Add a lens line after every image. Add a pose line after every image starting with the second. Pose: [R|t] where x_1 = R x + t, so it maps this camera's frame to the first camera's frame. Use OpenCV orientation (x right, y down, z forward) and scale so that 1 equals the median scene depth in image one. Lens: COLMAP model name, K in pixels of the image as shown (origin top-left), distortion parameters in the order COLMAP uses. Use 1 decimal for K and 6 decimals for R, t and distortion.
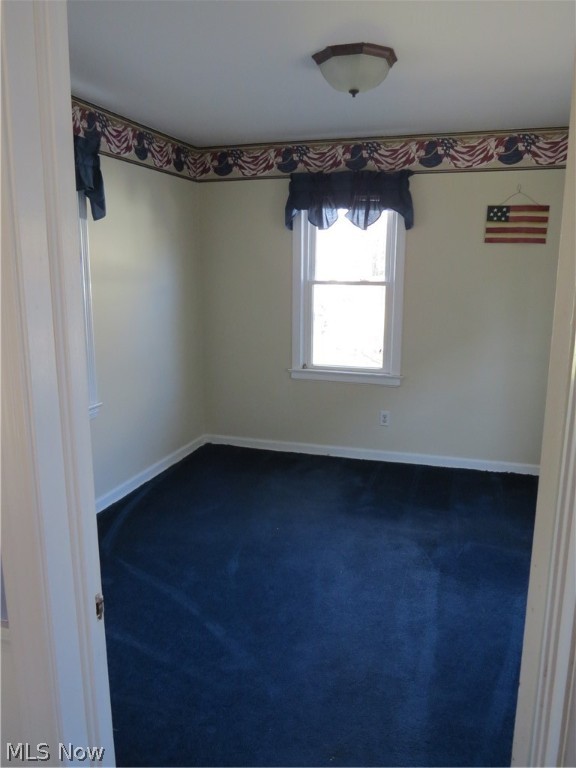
lens RADIAL K [[608.1, 0, 288.0], [0, 608.1, 384.0], [0, 0, 1]] dist [0.047669, 0.000110]
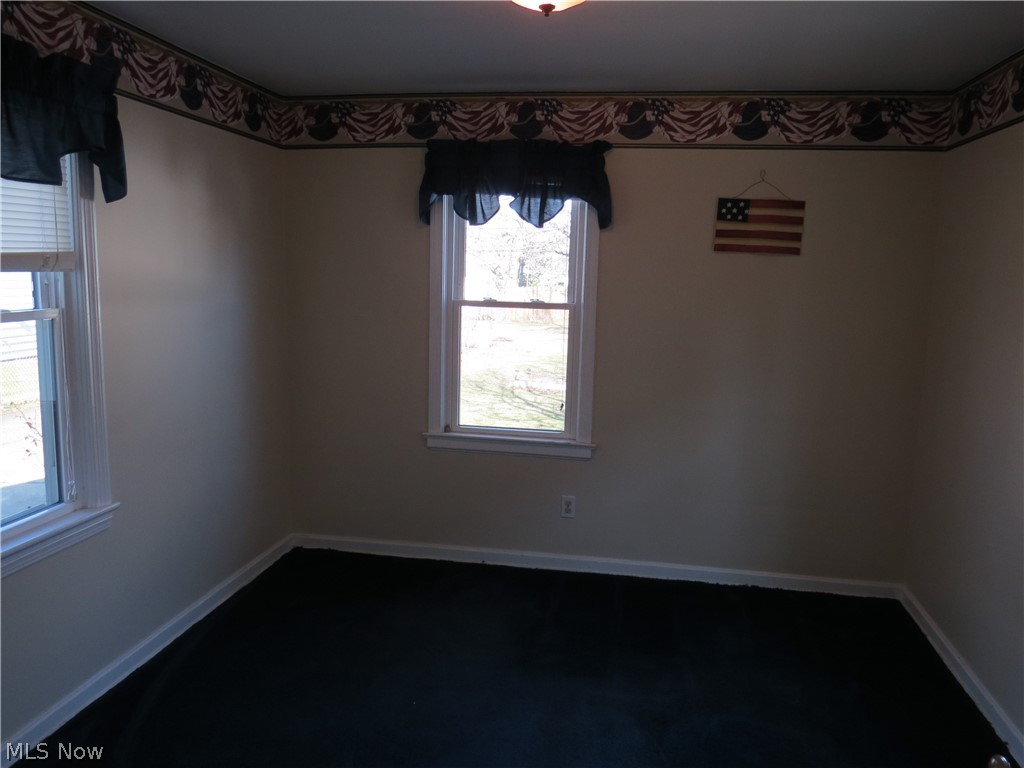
lens RADIAL K [[818.8, 0, 509.9], [0, 818.8, 401.2], [0, 0, 1]] dist [0.000888, -0.000477]
pose [[0.992146, -0.001581, 0.125076, -0.019027], [0.005838, 0.999416, -0.033674, -0.032732], [-0.124950, 0.034139, 0.991576, 0.123981]]
